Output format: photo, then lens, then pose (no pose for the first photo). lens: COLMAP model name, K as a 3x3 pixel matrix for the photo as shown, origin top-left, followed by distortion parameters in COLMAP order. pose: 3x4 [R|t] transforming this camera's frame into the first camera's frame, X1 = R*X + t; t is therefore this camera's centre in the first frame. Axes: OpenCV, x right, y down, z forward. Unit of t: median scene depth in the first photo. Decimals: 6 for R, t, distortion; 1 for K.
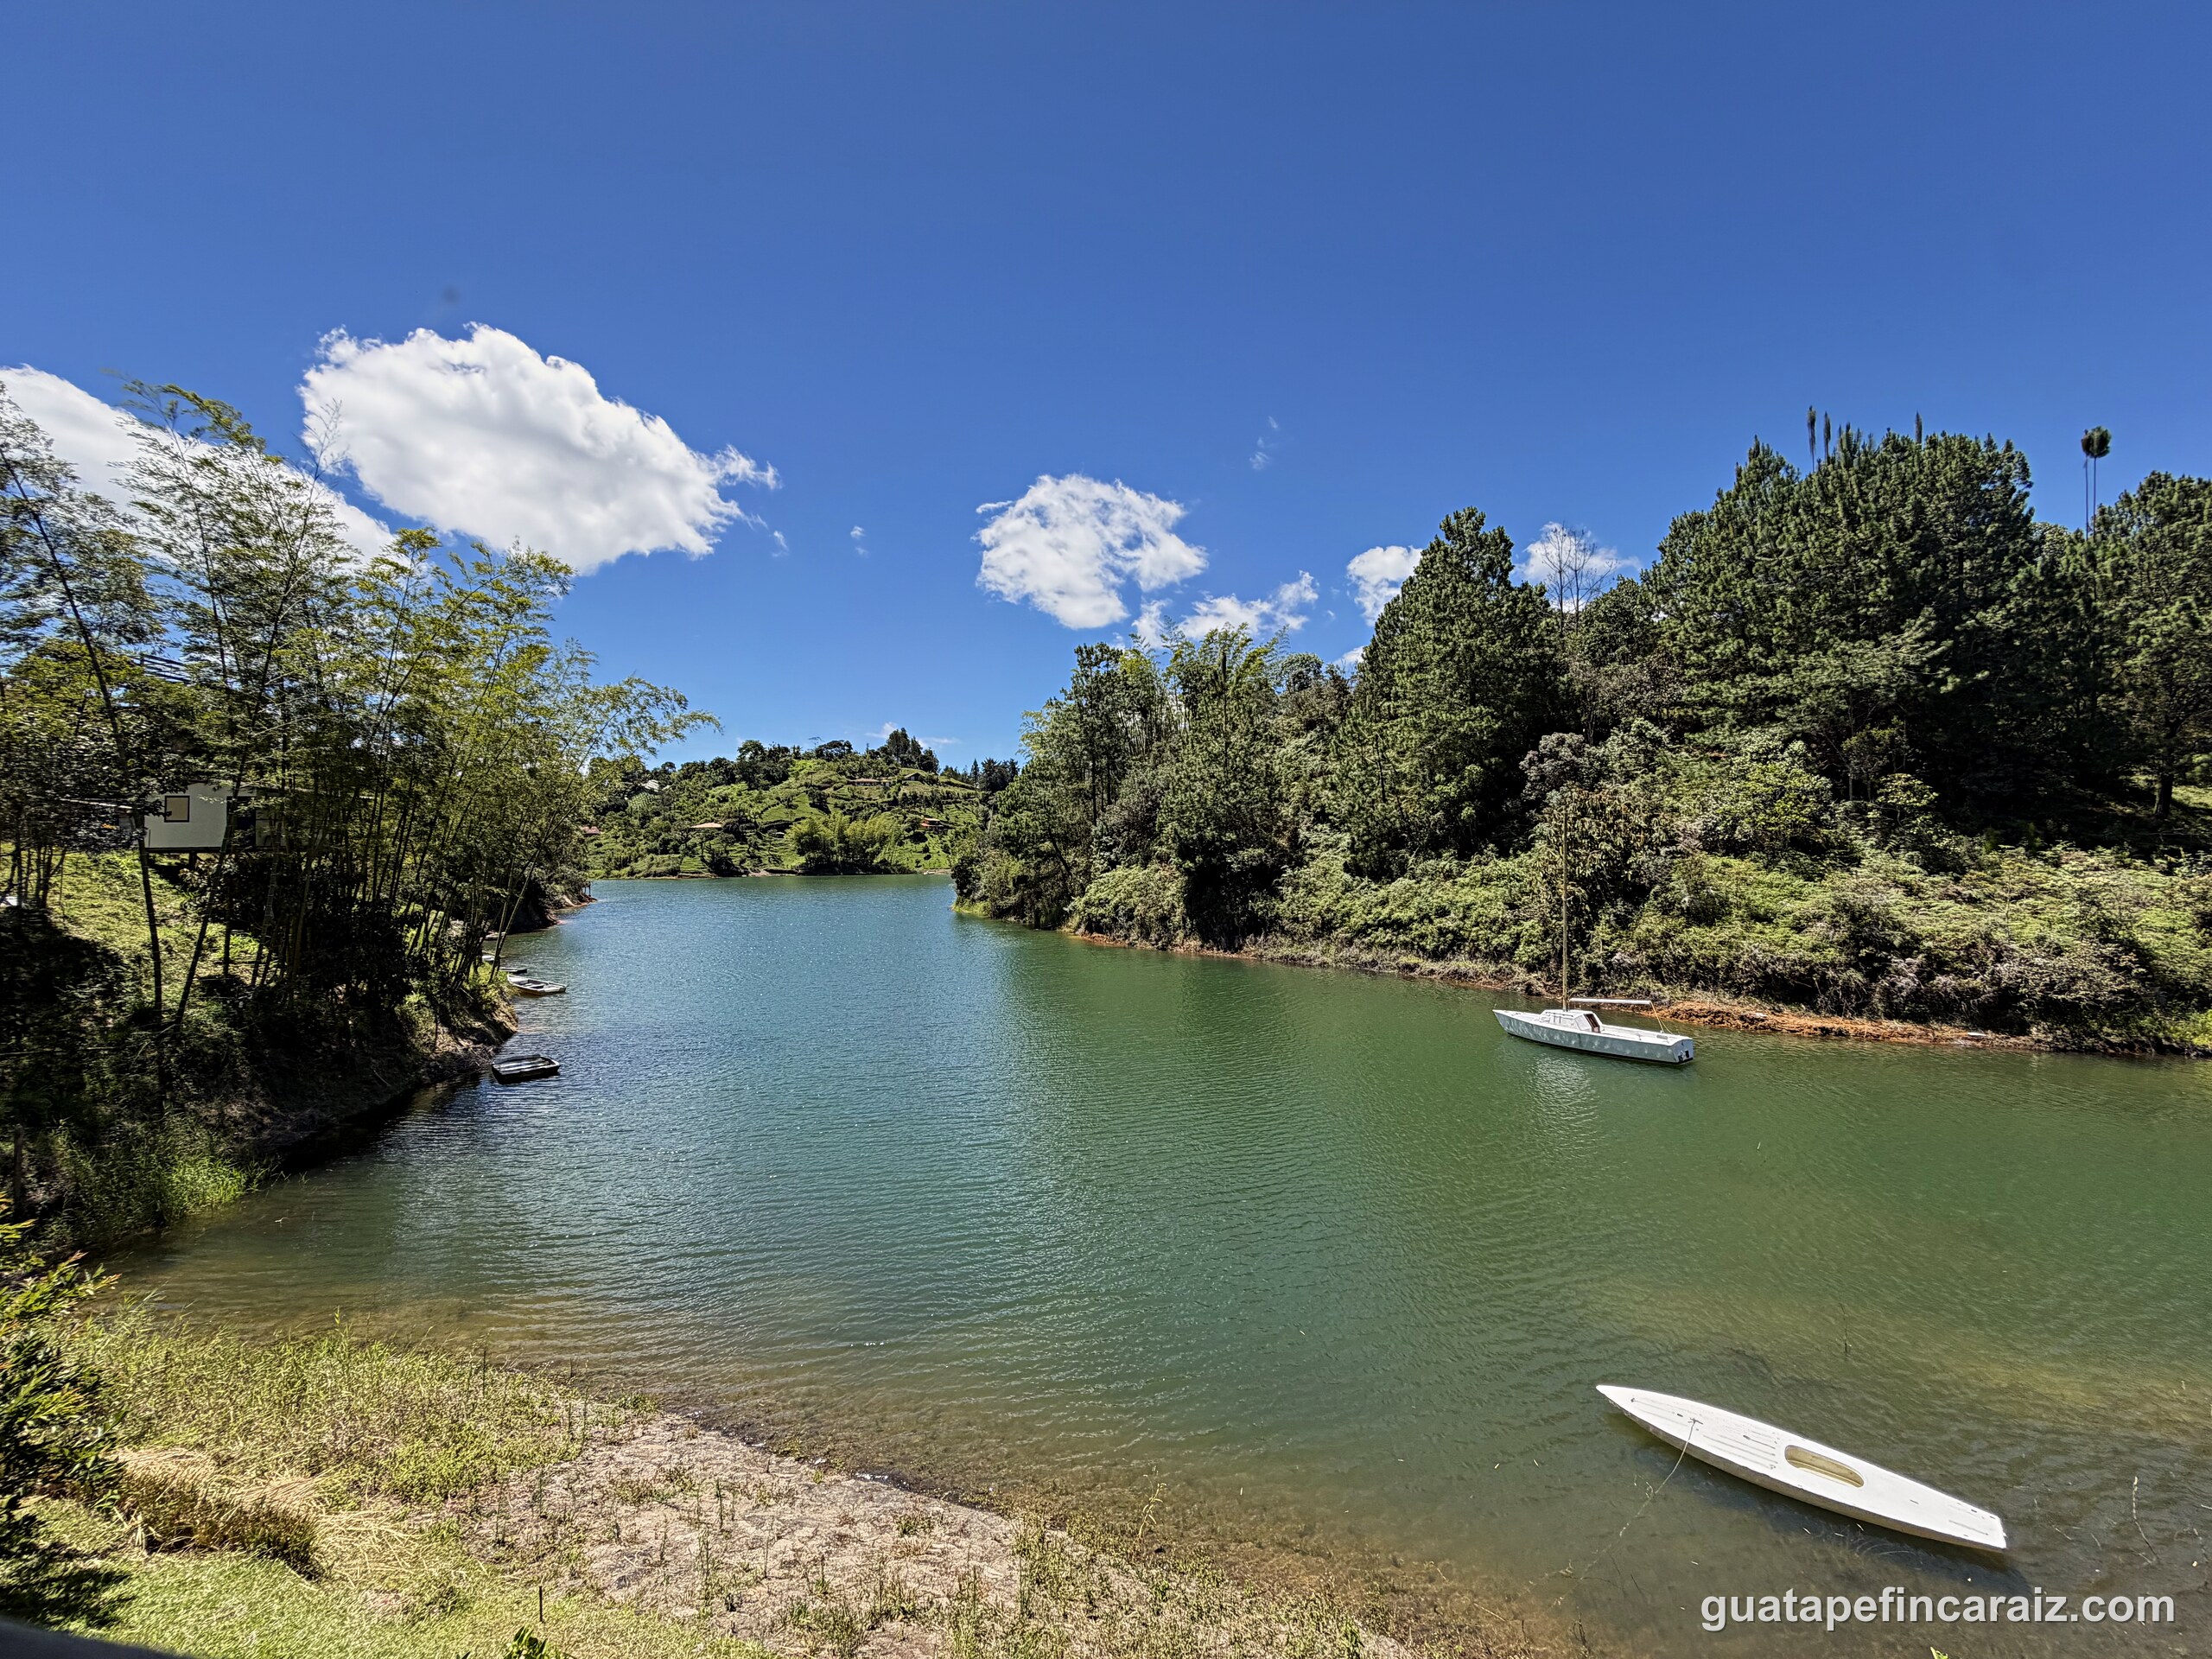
lens RADIAL K [[887.3, 0, 1098.7], [0, 887.3, 830.4], [0, 0, 1]] dist [-0.000312, 0.000042]
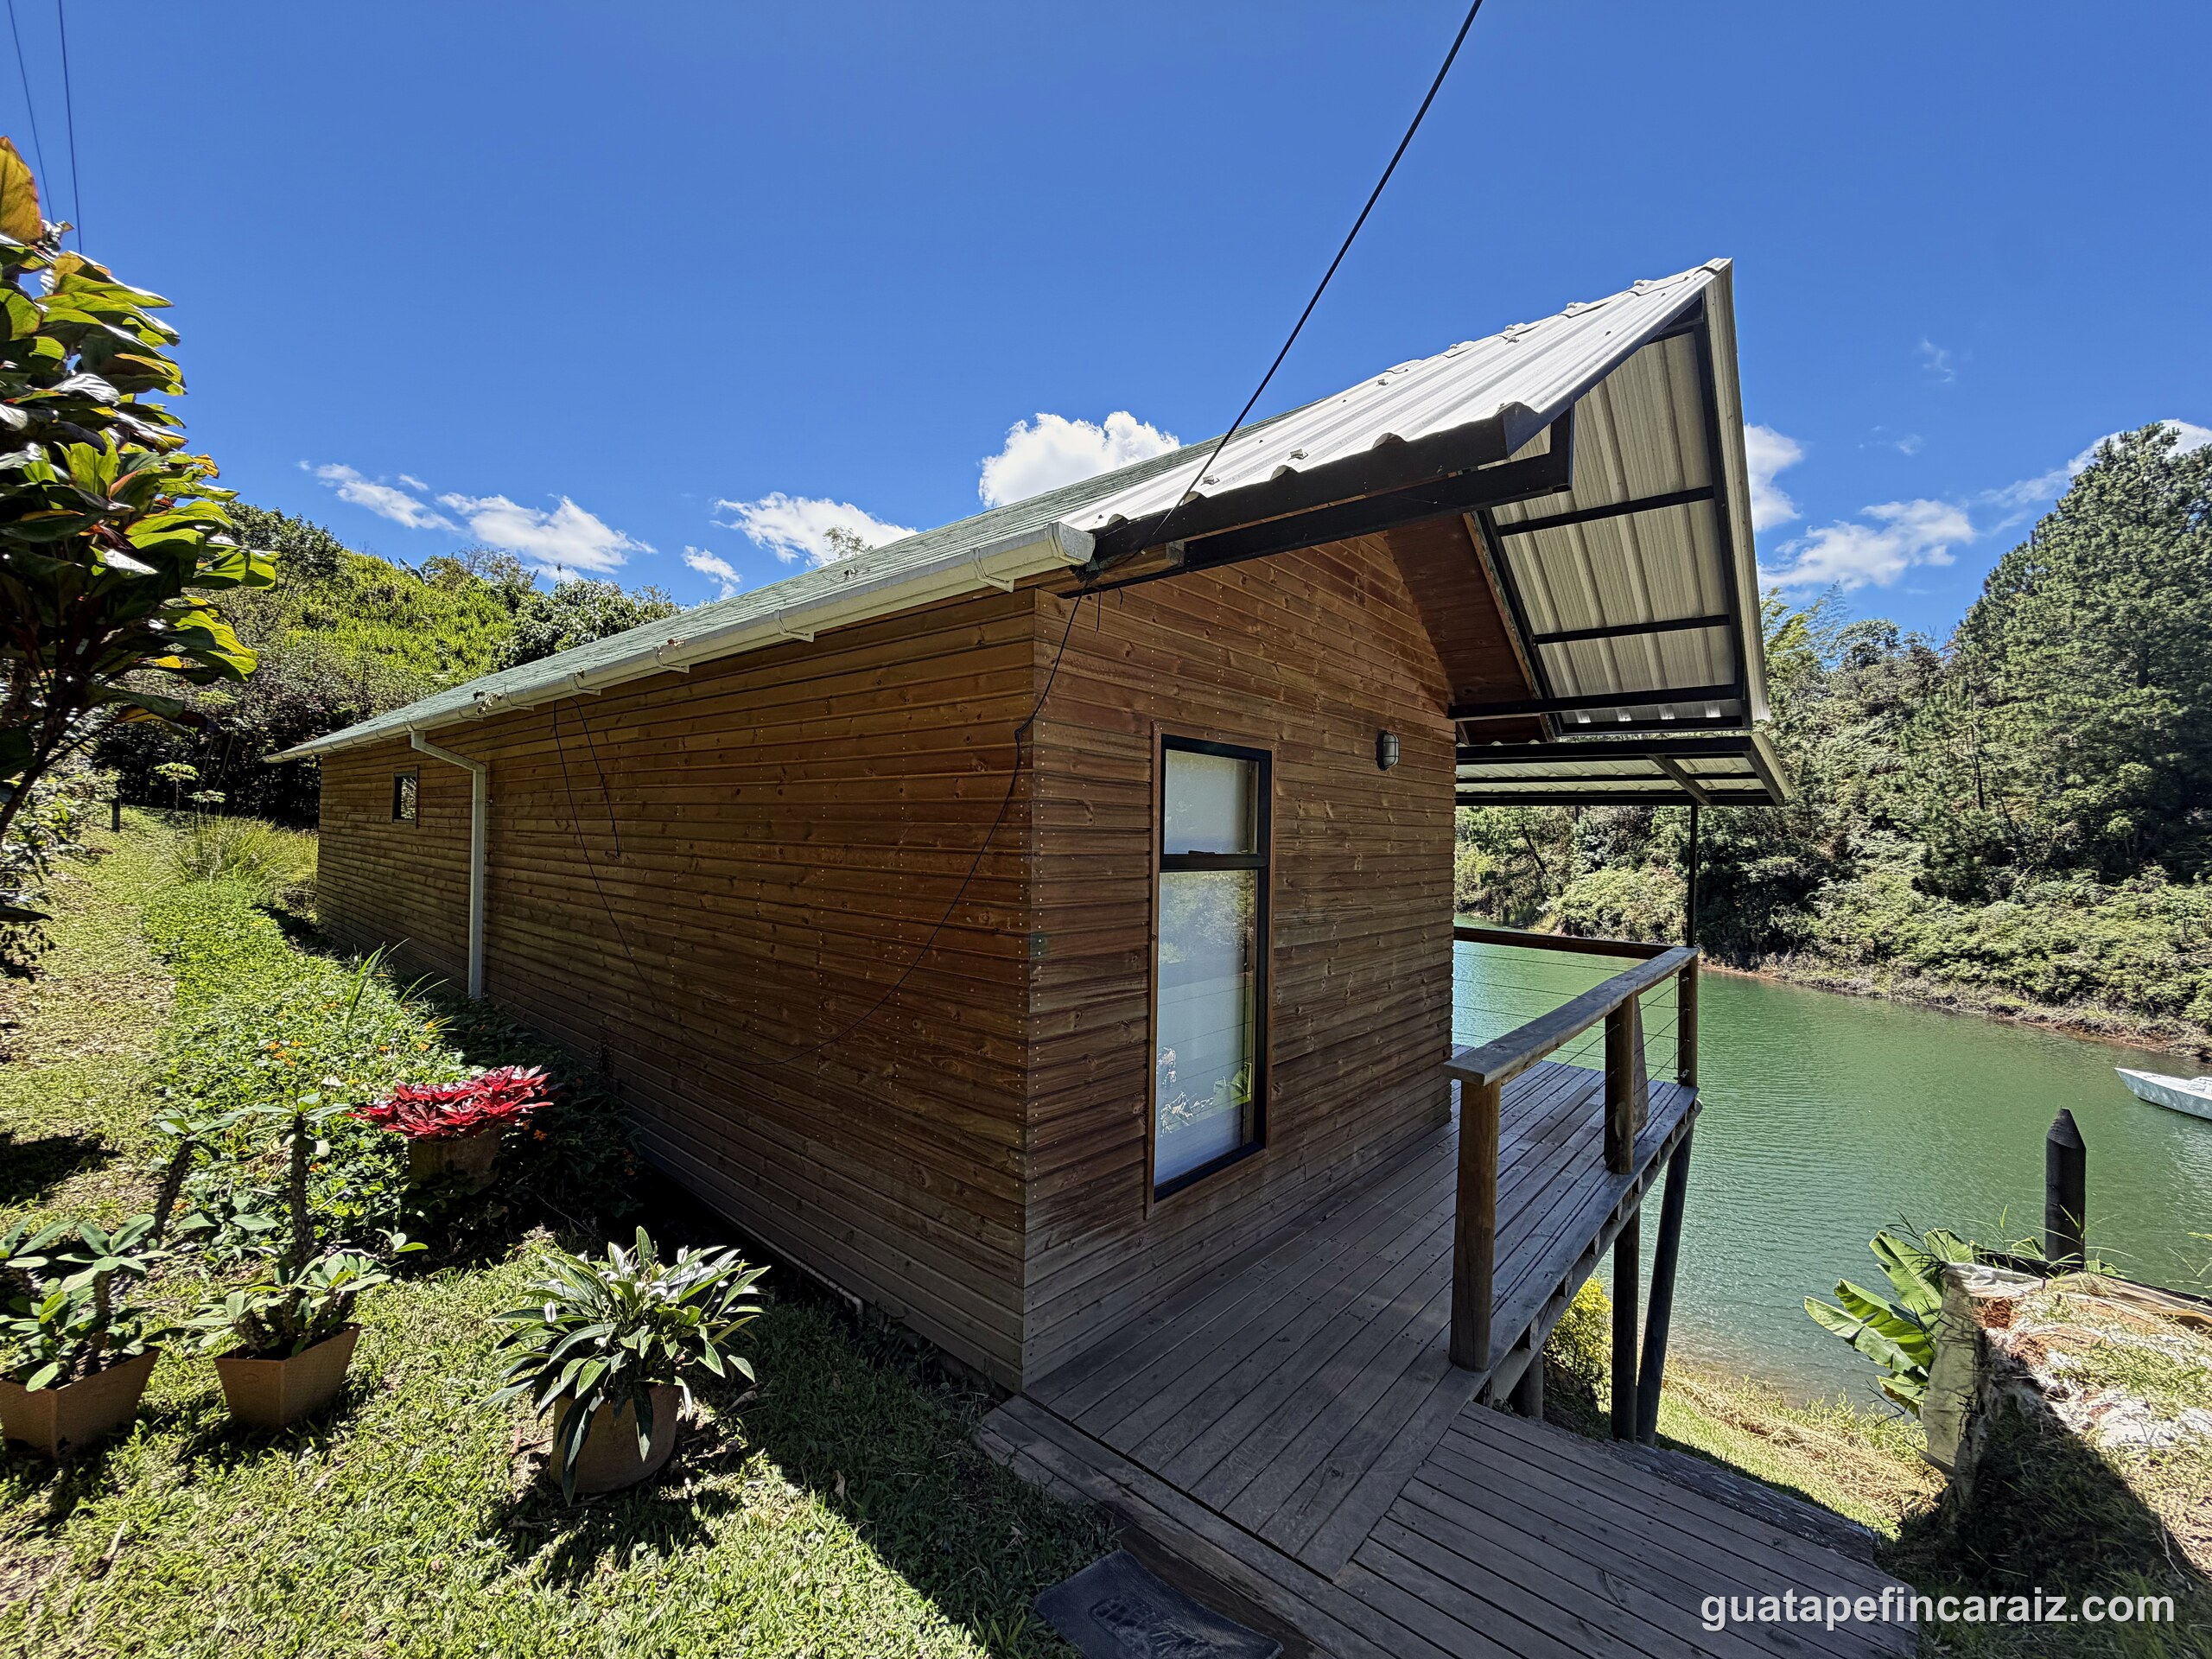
lens RADIAL K [[887.3, 0, 1097.6], [0, 887.3, 833.6], [0, 0, 1]] dist [-0.000312, 0.000042]
pose [[0.879607, 0.030927, -0.474694, -0.007077], [-0.020516, 0.999422, 0.027098, -0.014654], [0.475258, -0.014097, 0.879734, -0.123376]]
